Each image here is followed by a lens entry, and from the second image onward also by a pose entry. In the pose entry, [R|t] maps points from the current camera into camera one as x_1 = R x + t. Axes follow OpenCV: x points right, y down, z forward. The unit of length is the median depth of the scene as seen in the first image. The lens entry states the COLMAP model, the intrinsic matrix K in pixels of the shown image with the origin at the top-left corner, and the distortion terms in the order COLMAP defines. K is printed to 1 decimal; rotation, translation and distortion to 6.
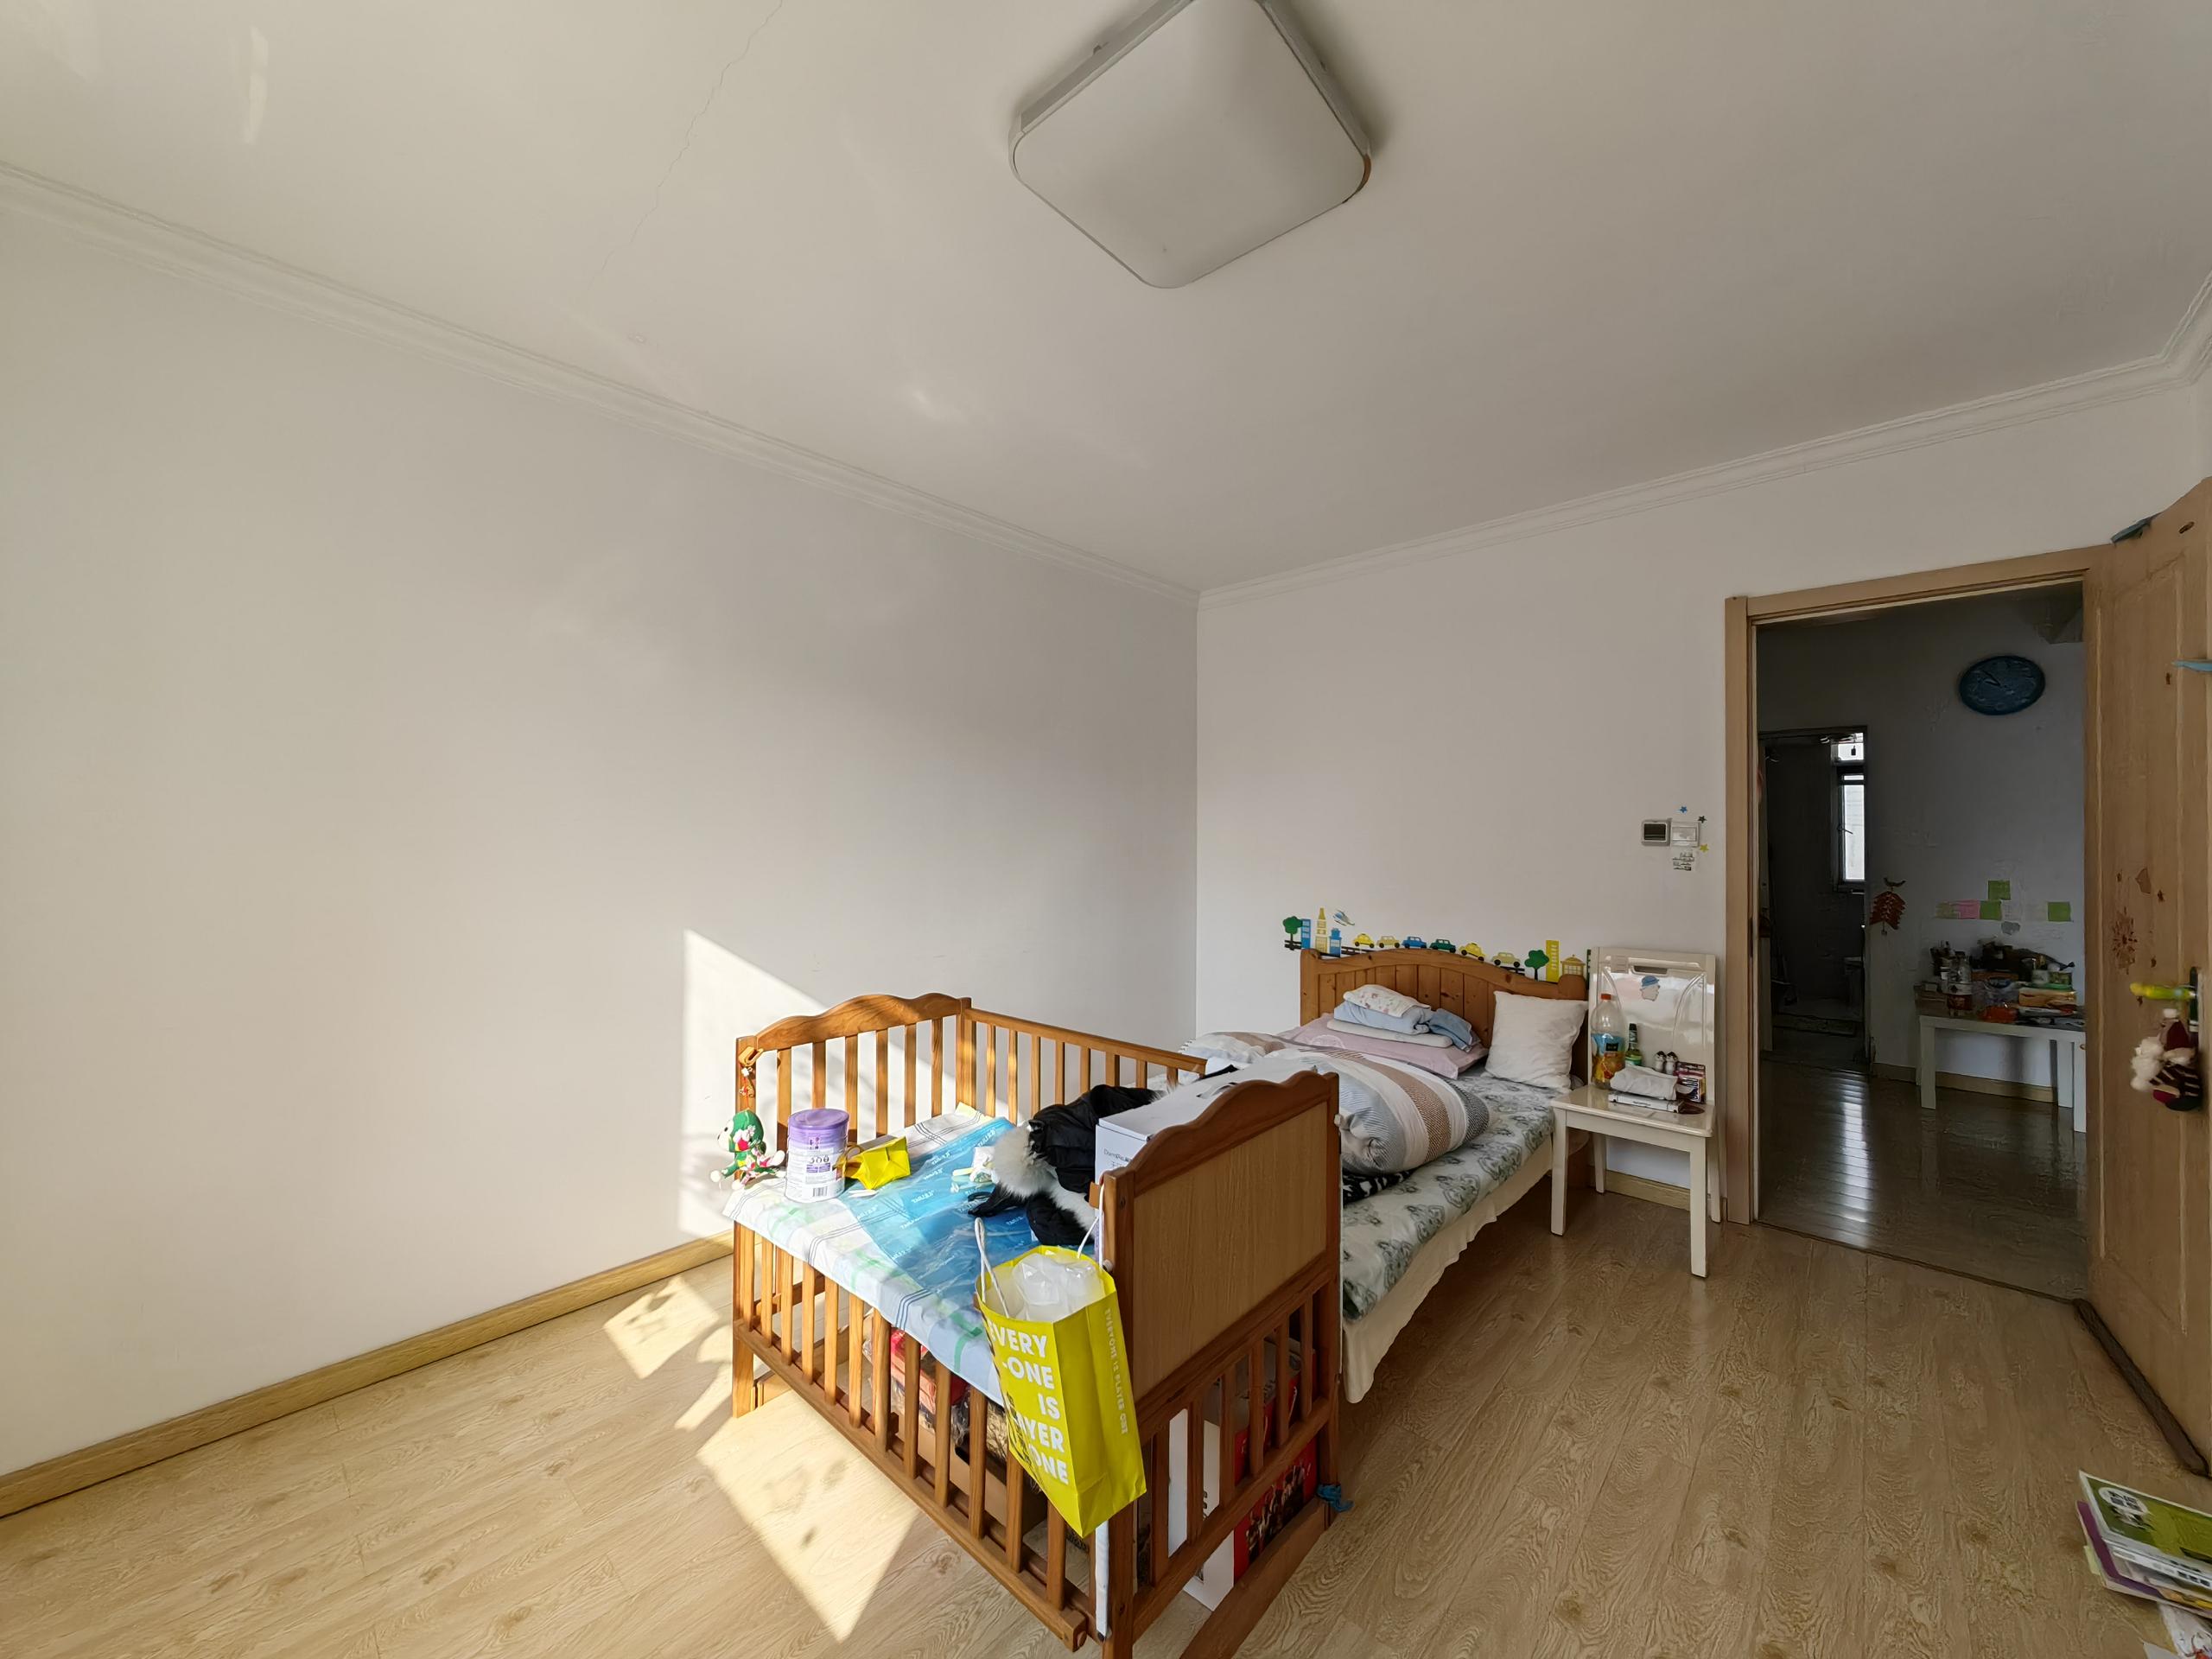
lens RADIAL K [[826.3, 0, 1106.0], [0, 826.3, 829.5], [0, 0, 1]] dist [0.000763, 0.000055]
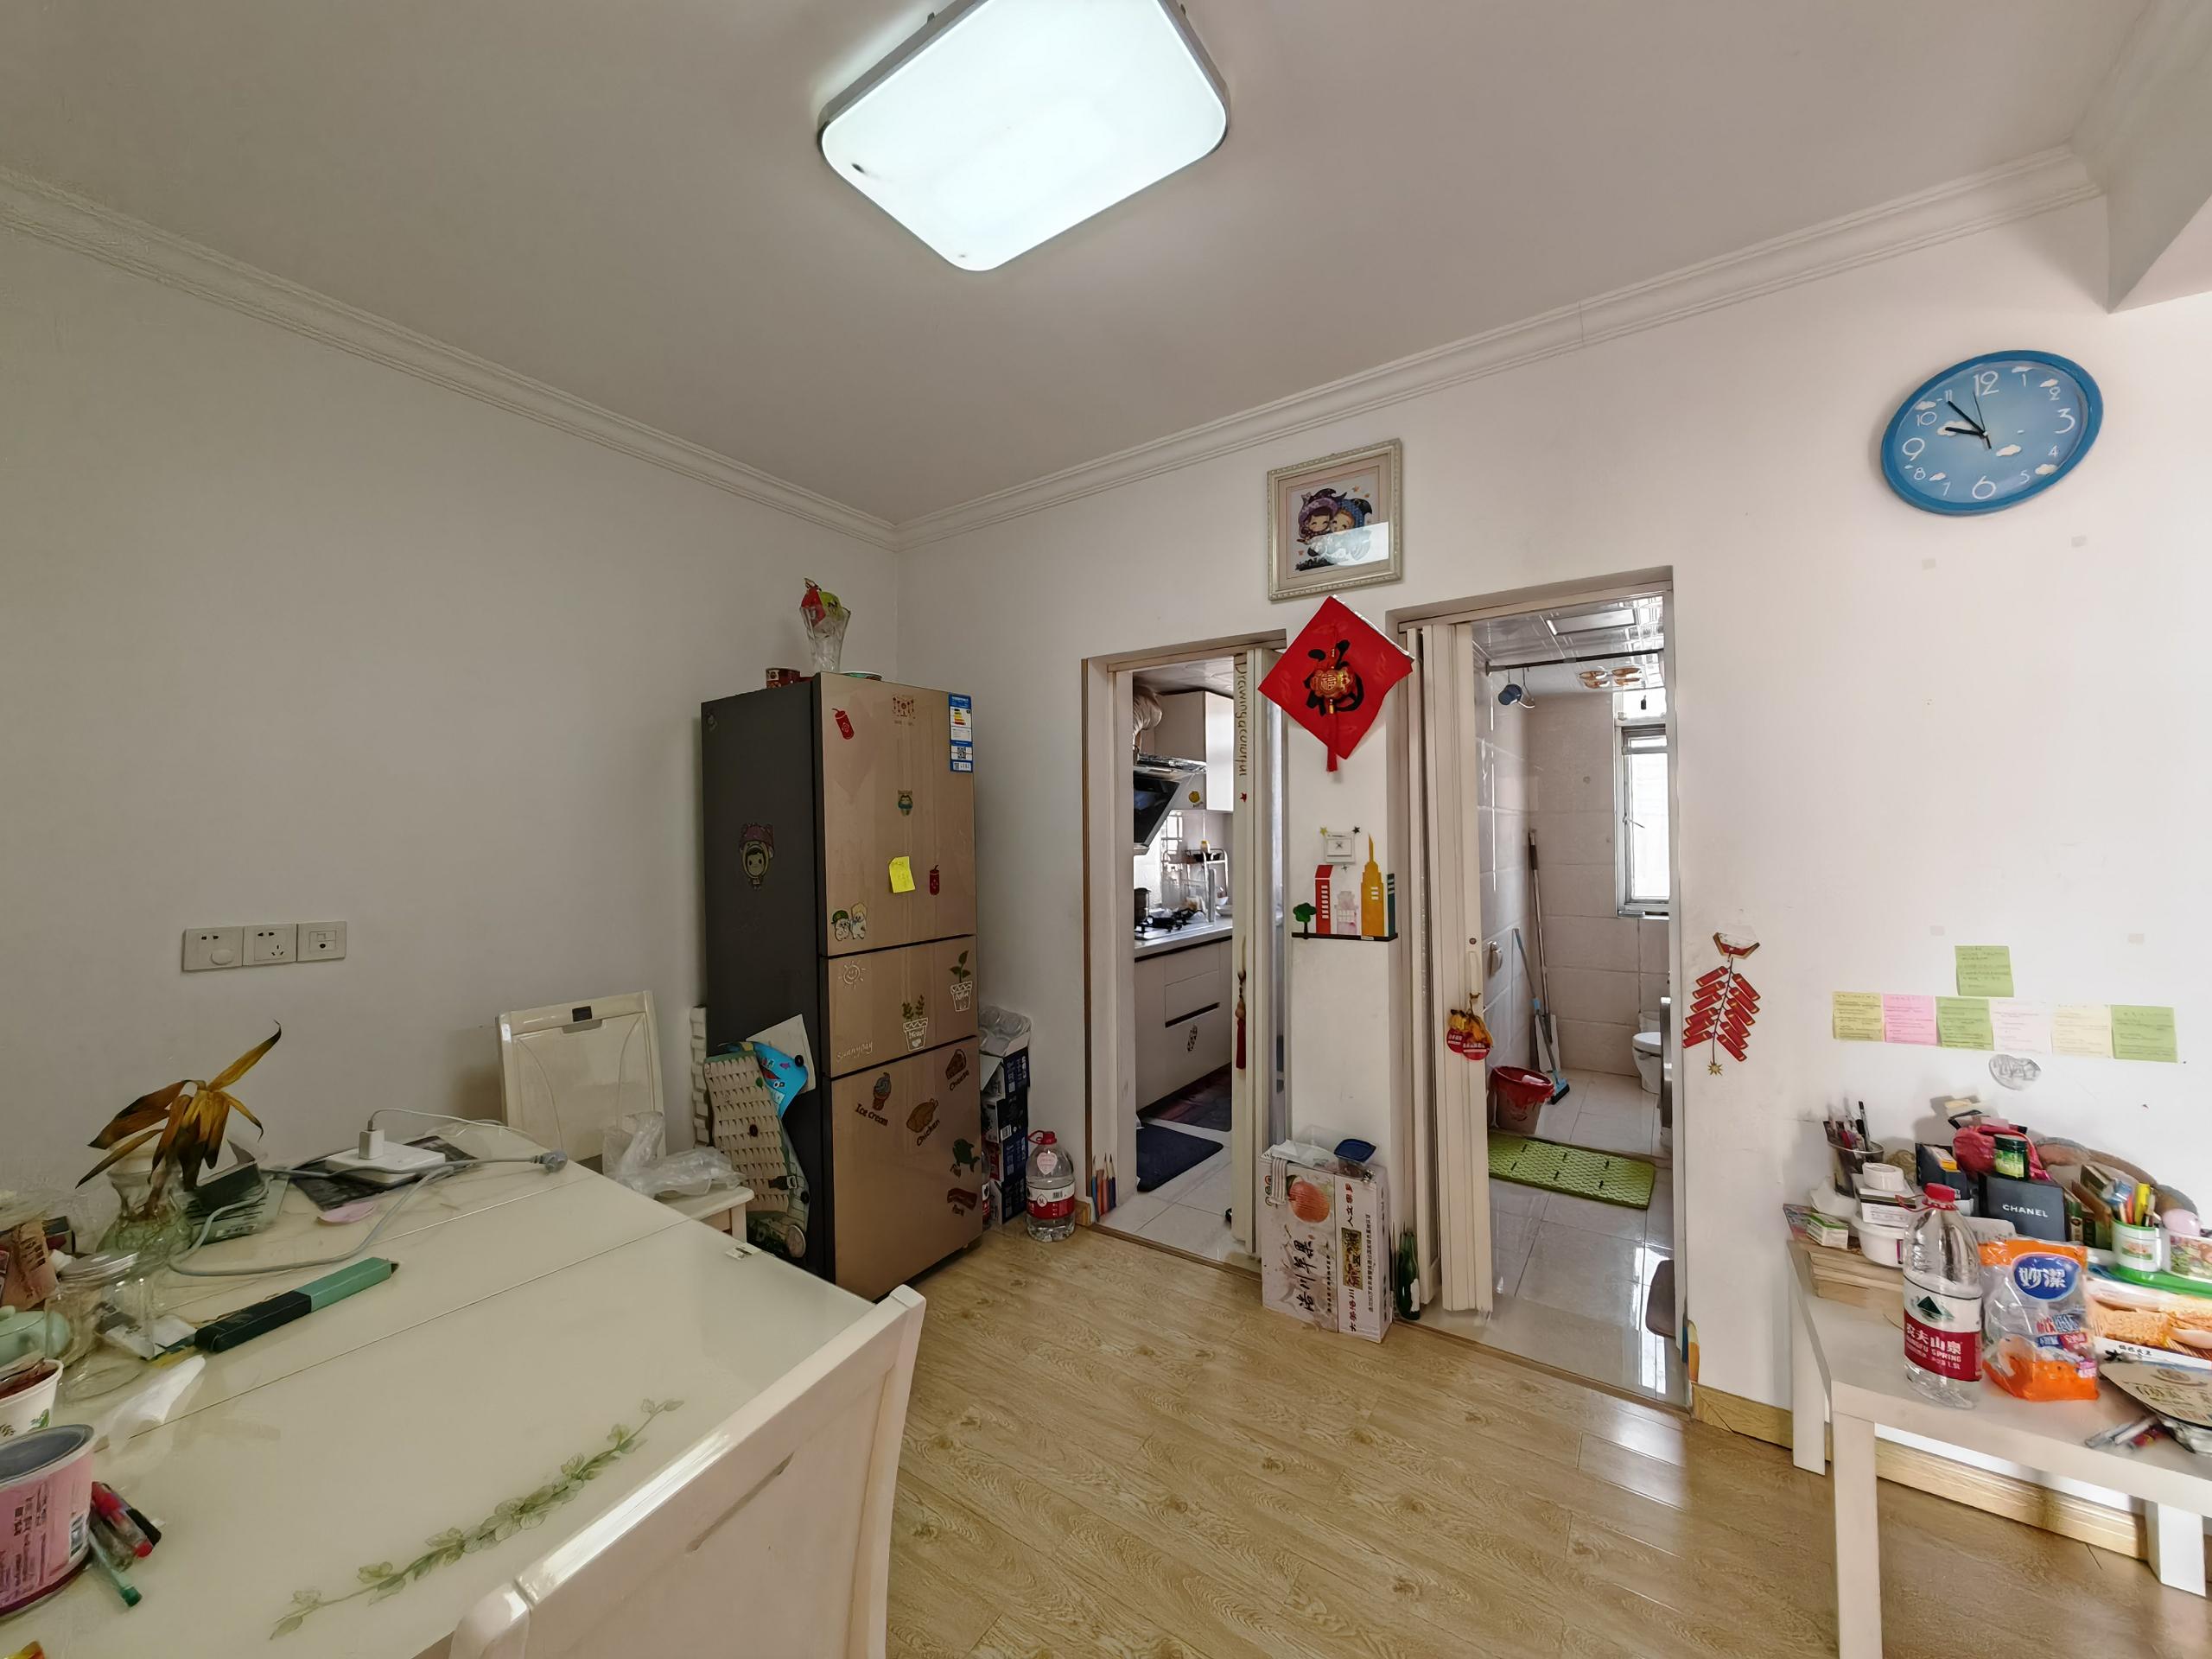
lens RADIAL K [[826.3, 0, 1106.0], [0, 826.3, 829.5], [0, 0, 1]] dist [0.000763, 0.000055]
pose [[0.987433, -0.011779, 0.157599, 0.611075], [0.011545, 0.999930, 0.002401, 0.001789], [-0.157617, -0.000551, 0.987500, 0.677516]]
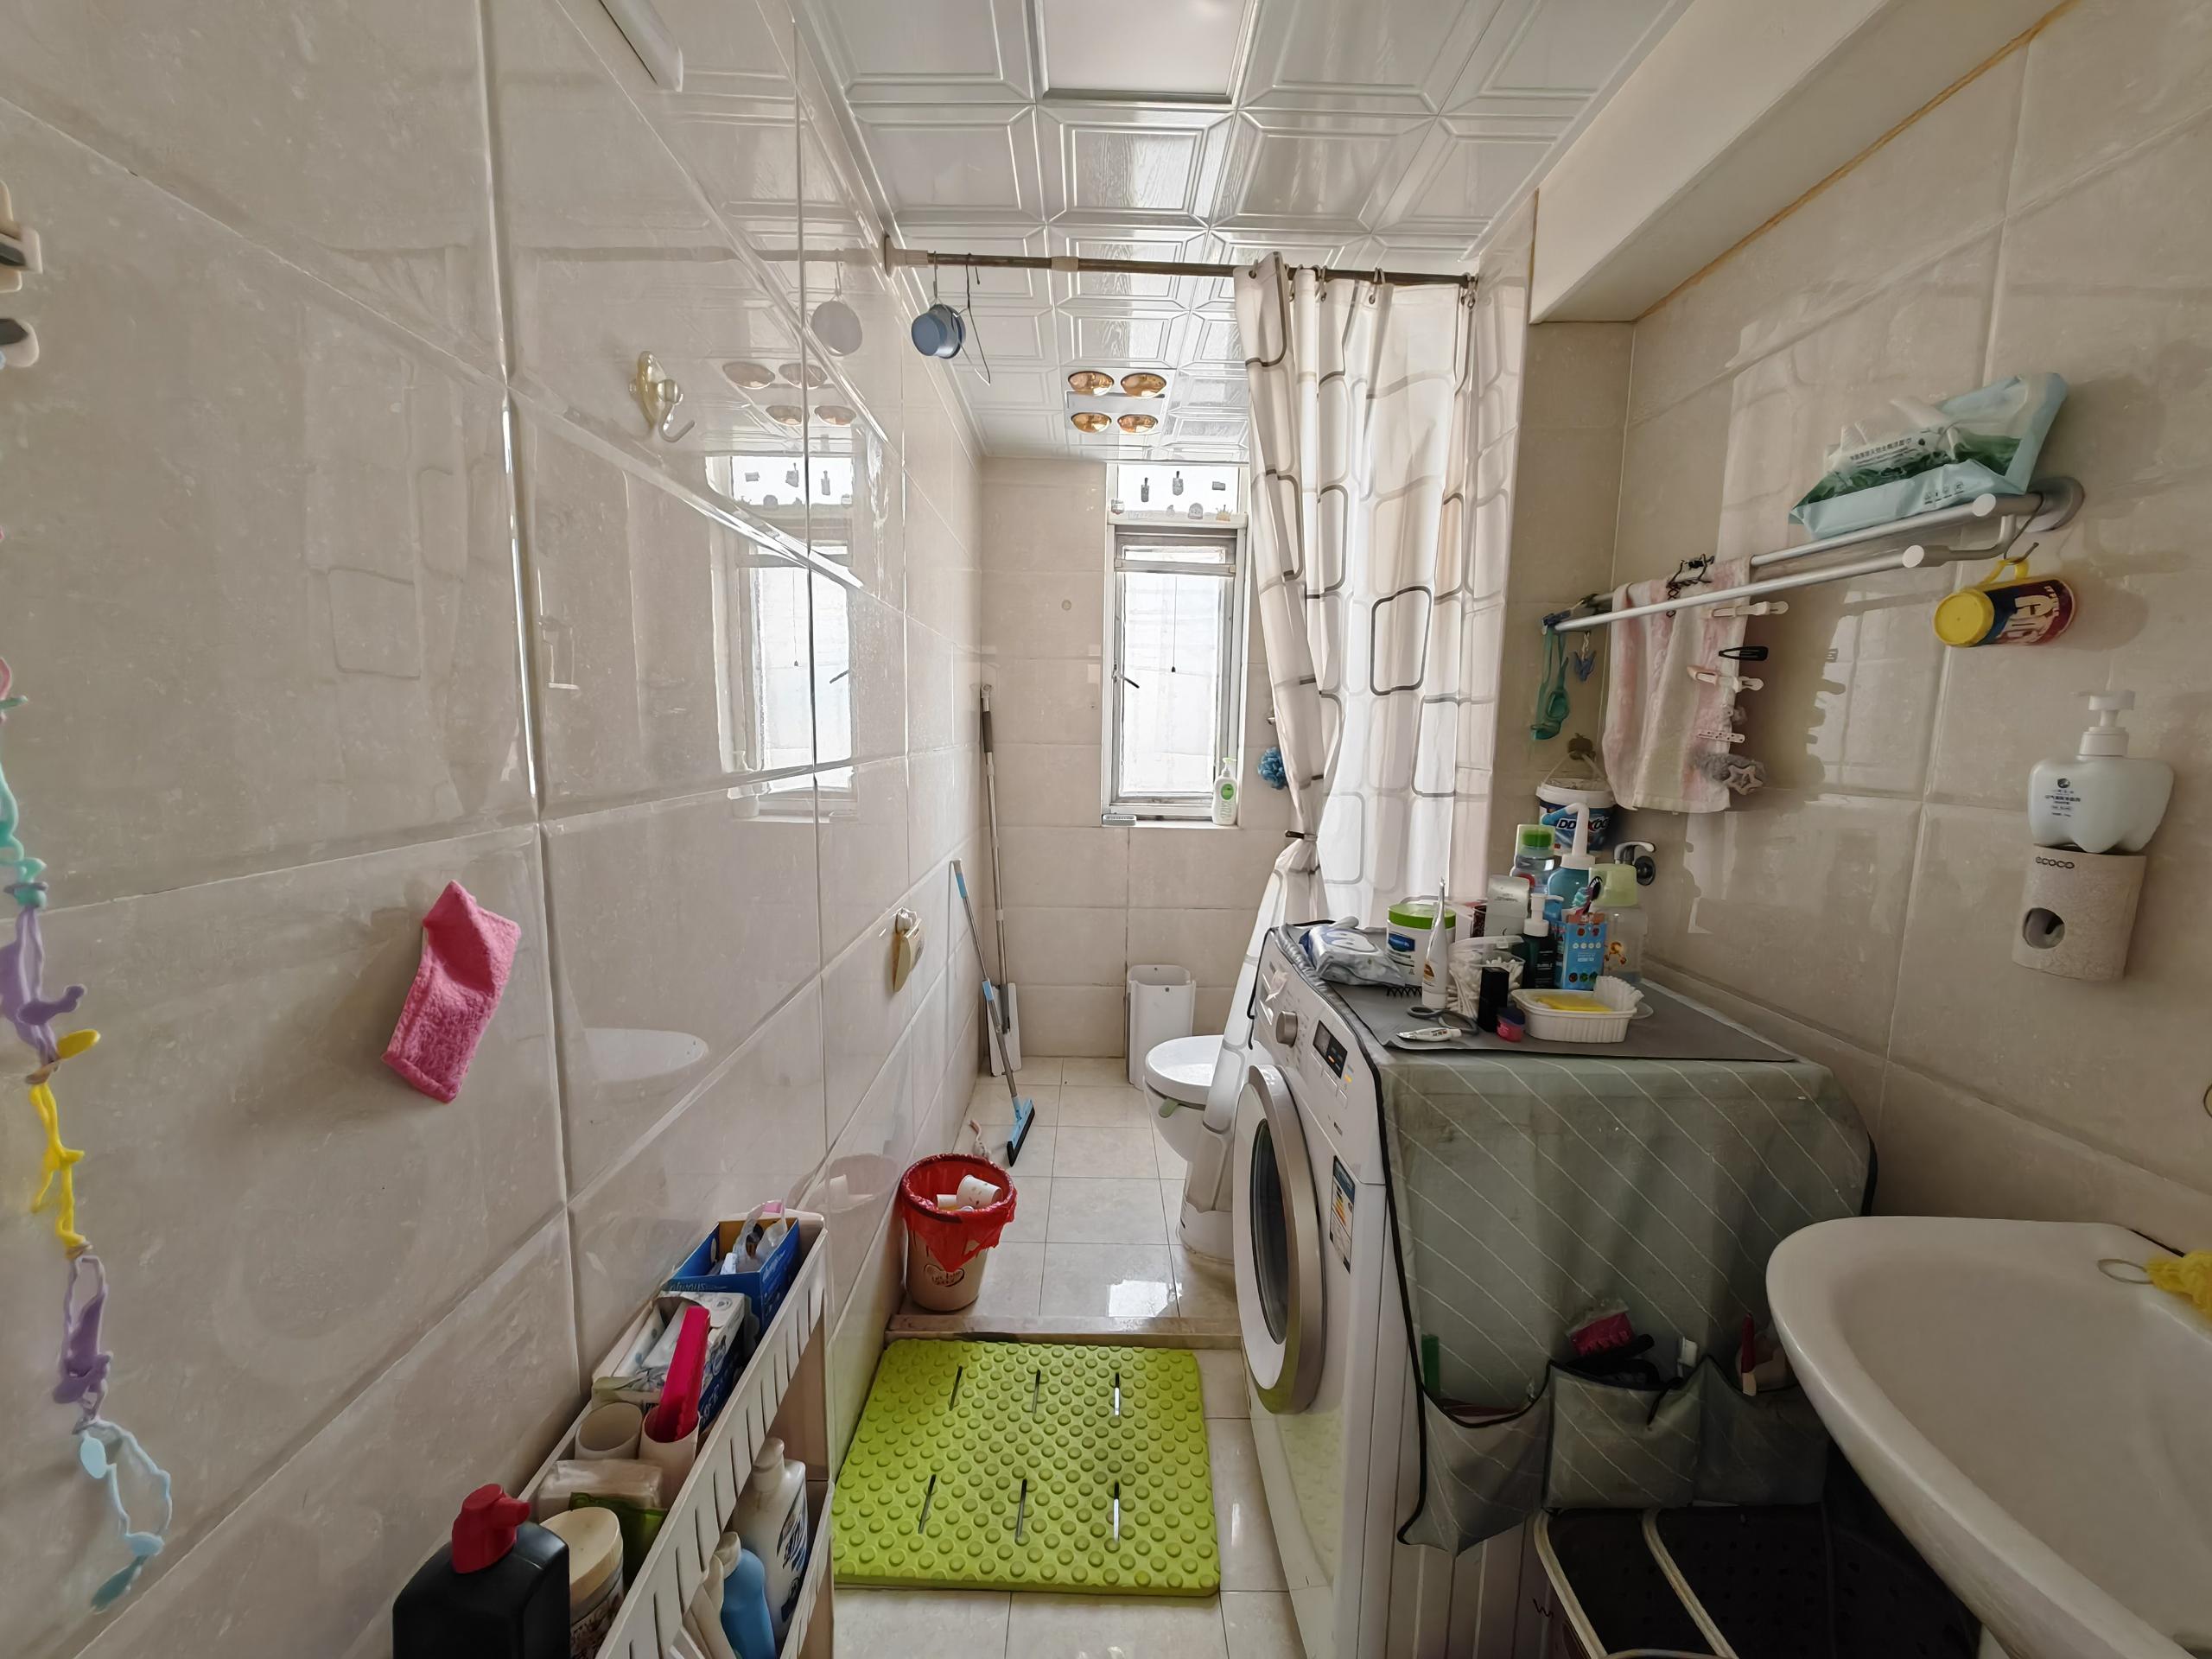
lens RADIAL K [[826.3, 0, 1106.0], [0, 826.3, 829.5], [0, 0, 1]] dist [0.000763, 0.000055]
pose [[0.716411, -0.083415, 0.692674, 0.967503], [-0.024850, 0.989146, 0.144819, 0.029283], [-0.697236, -0.120963, 0.706562, 1.155176]]
